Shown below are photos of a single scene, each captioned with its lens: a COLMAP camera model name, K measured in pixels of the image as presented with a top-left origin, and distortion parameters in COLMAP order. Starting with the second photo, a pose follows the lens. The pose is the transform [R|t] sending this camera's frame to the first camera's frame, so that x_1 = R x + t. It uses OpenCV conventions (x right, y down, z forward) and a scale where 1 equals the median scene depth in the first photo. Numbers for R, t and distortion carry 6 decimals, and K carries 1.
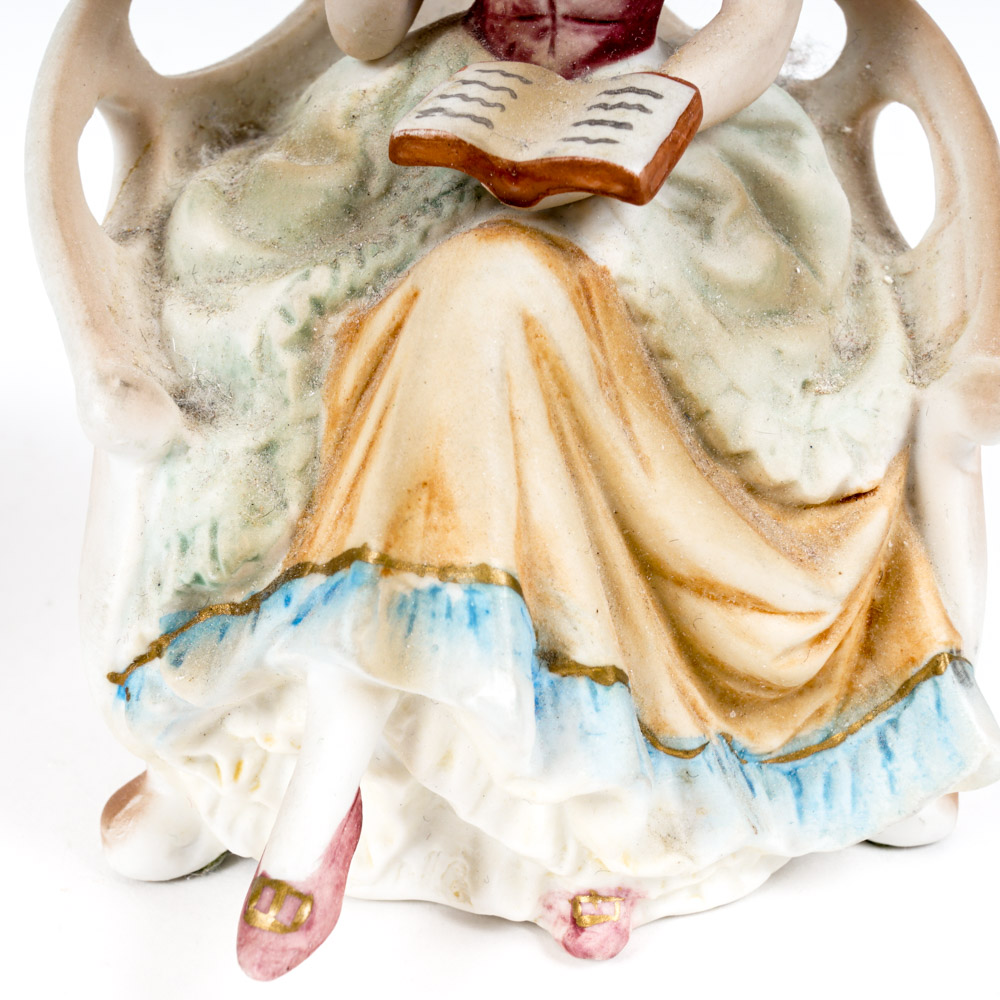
lens RADIAL K [[2034.6, 0, 491.8], [0, 2034.6, 554.5], [0, 0, 1]] dist [-0.047973, 0.000000]
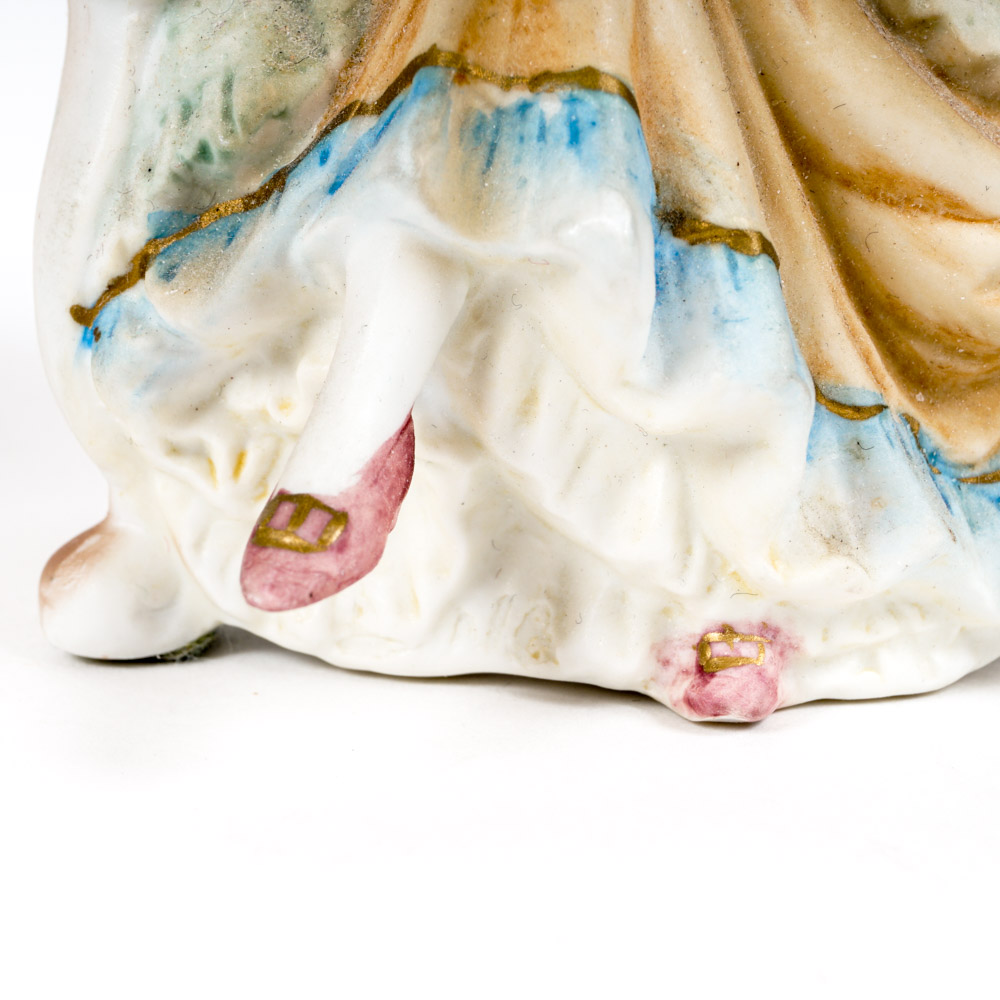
lens RADIAL K [[3087.9, 0, 499.7], [0, 3087.9, 499.1], [0, 0, 1]] dist [-0.046896, 0.000000]
pose [[0.999698, 0.018868, -0.015754, -0.014758], [-0.021880, 0.975118, -0.220602, 0.375939], [0.011200, 0.220880, 0.975237, -0.076832]]
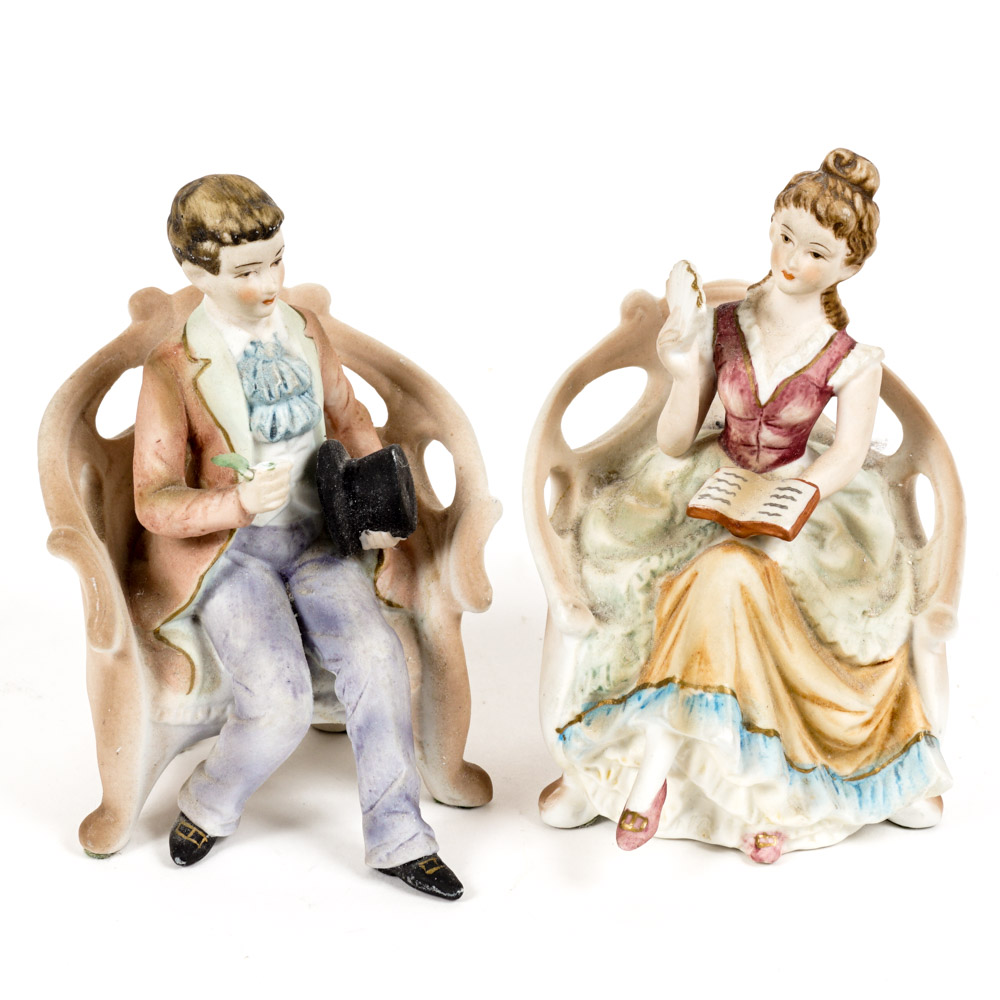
lens RADIAL K [[3087.9, 0, 494.8], [0, 3087.9, 470.7], [0, 0, 1]] dist [-0.046896, 0.000000]
pose [[0.996985, 0.028968, -0.071991, -0.014885], [-0.034167, 0.996814, -0.072067, 0.022157], [0.069674, 0.074309, 0.994798, -2.551358]]
